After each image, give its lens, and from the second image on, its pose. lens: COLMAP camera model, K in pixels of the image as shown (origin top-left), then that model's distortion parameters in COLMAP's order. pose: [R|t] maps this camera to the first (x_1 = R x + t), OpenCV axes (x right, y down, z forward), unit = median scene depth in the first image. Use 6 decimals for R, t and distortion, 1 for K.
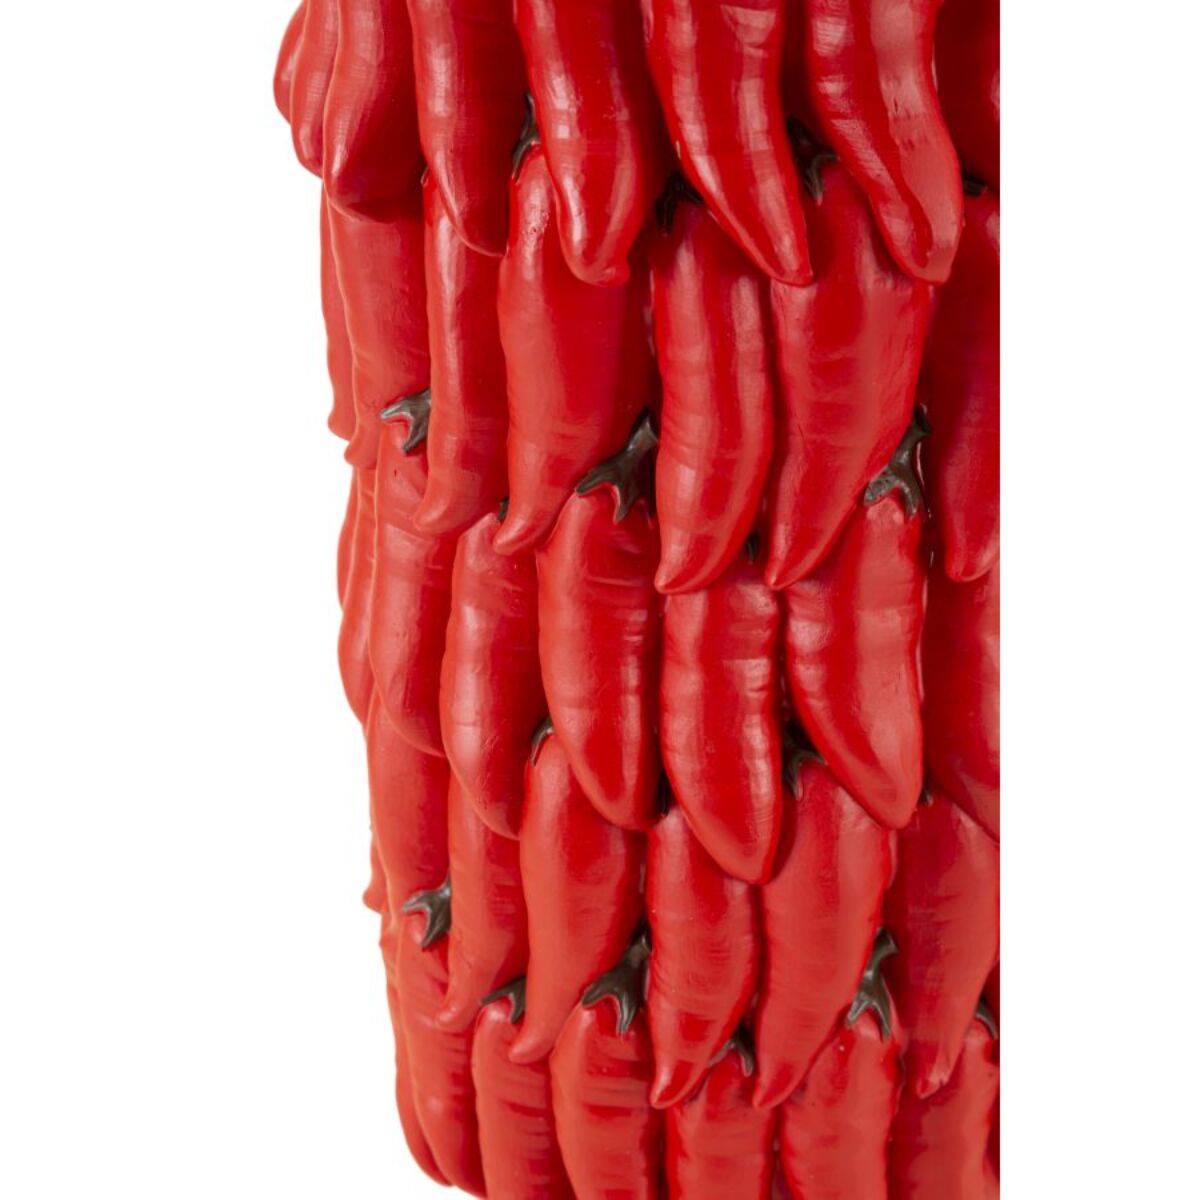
lens RADIAL K [[2935.7, 0, 642.5], [0, 2935.7, 628.5], [0, 0, 1]] dist [0.338764, -0.219545]
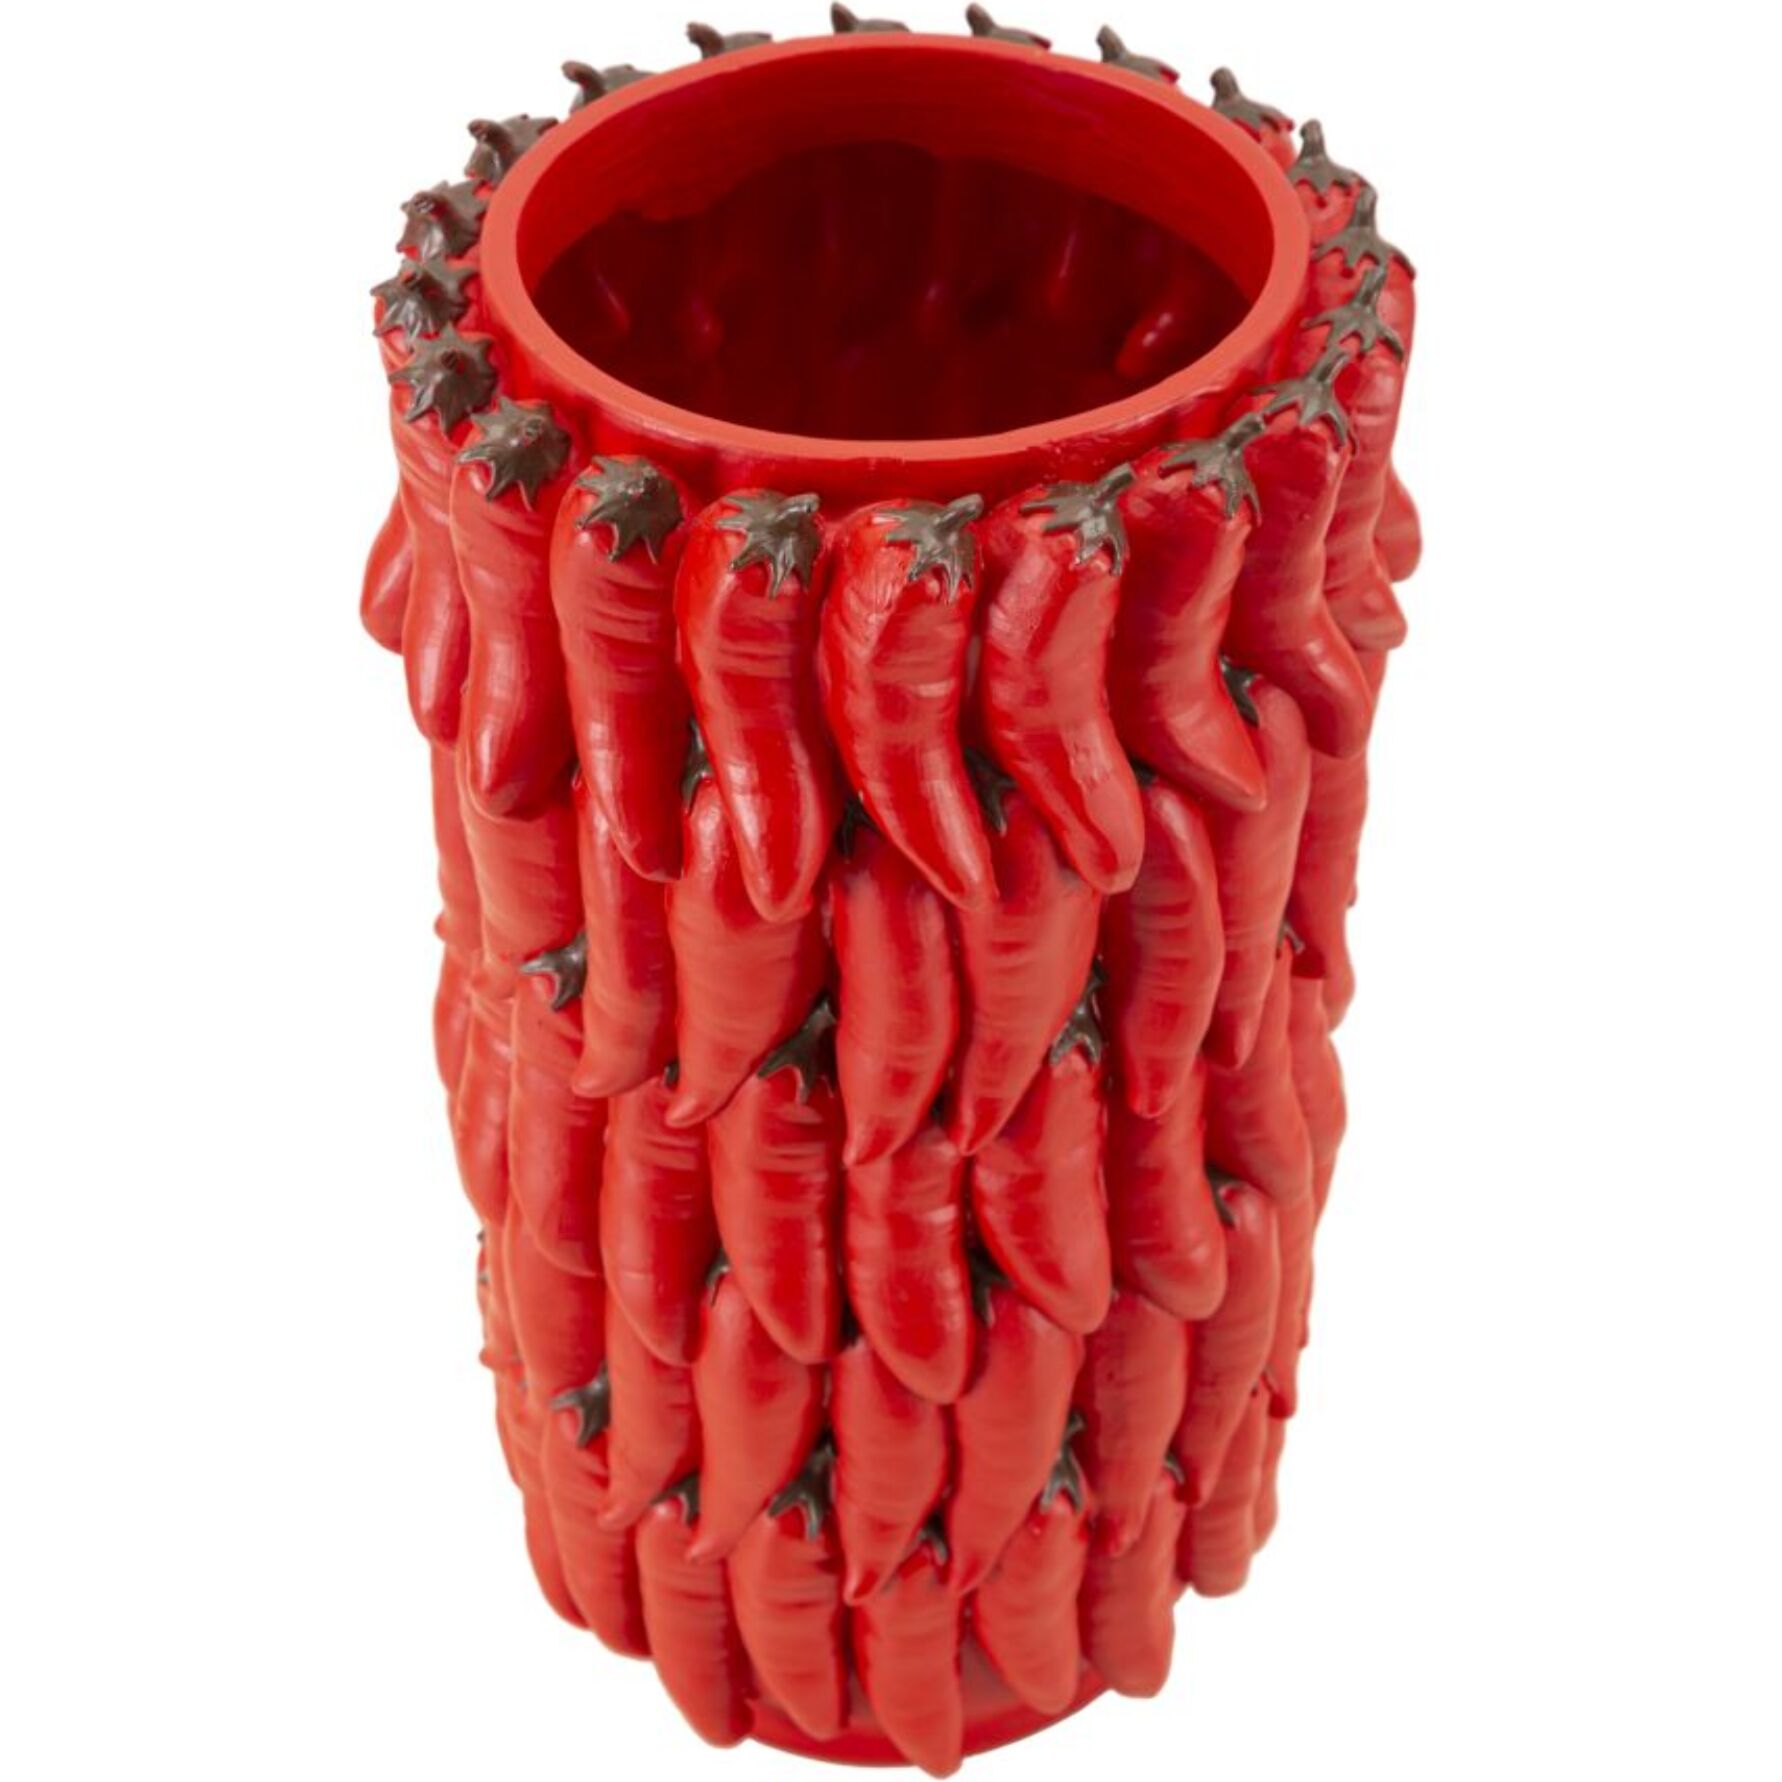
lens RADIAL K [[4626.7, 0, 891.0], [0, 4626.7, 891.0], [0, 0, 1]] dist [0.314997, 0.020722]
pose [[0.987239, -0.101020, 0.123102, -0.160538], [0.072375, 0.973215, 0.218209, -0.436319], [-0.141848, -0.206515, 0.968107, -0.479721]]
